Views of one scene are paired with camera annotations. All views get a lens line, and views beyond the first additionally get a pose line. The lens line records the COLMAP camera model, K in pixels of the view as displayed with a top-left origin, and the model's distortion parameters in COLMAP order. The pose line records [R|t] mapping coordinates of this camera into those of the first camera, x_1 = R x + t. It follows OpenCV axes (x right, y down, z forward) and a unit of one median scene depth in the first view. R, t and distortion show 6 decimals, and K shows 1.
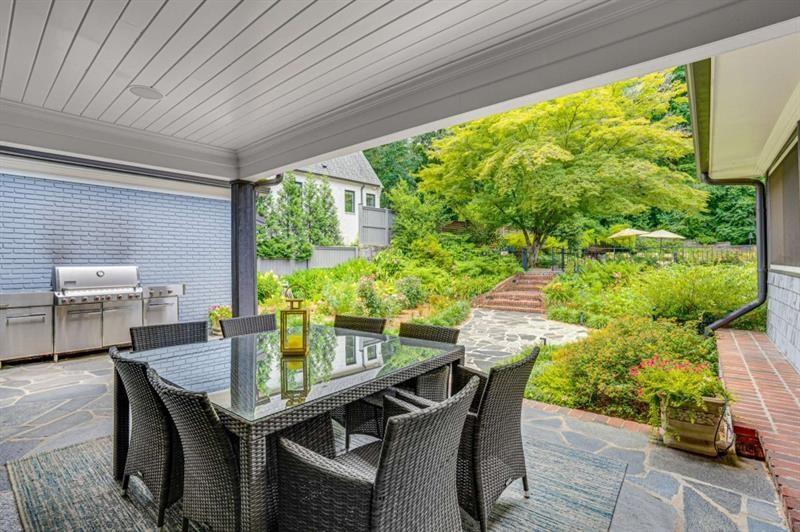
lens RADIAL K [[357.7, 0, 400.0], [0, 357.7, 266.0], [0, 0, 1]] dist [-0.002833, -0.000219]
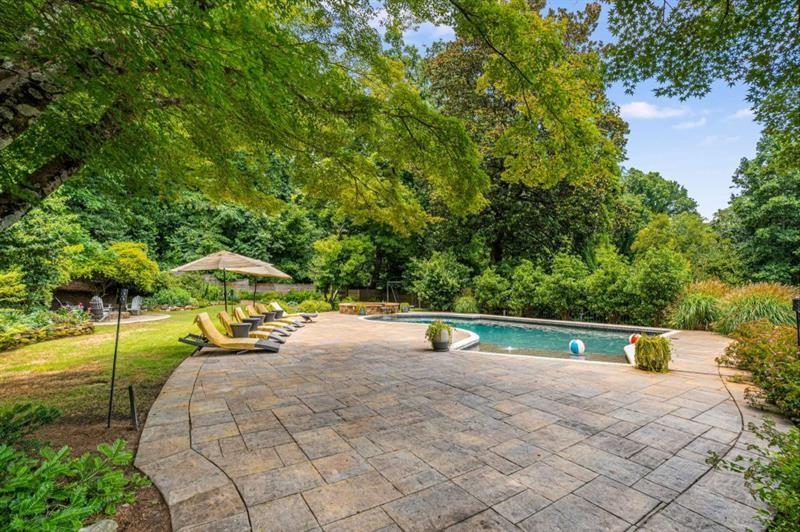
lens RADIAL K [[357.7, 0, 400.0], [0, 357.7, 266.0], [0, 0, 1]] dist [-0.002833, -0.000219]
pose [[0.254936, 0.062658, 0.964926, 0.188969], [0.011879, 0.997620, -0.067919, -0.037157], [-0.966885, 0.028778, 0.253585, 0.461025]]
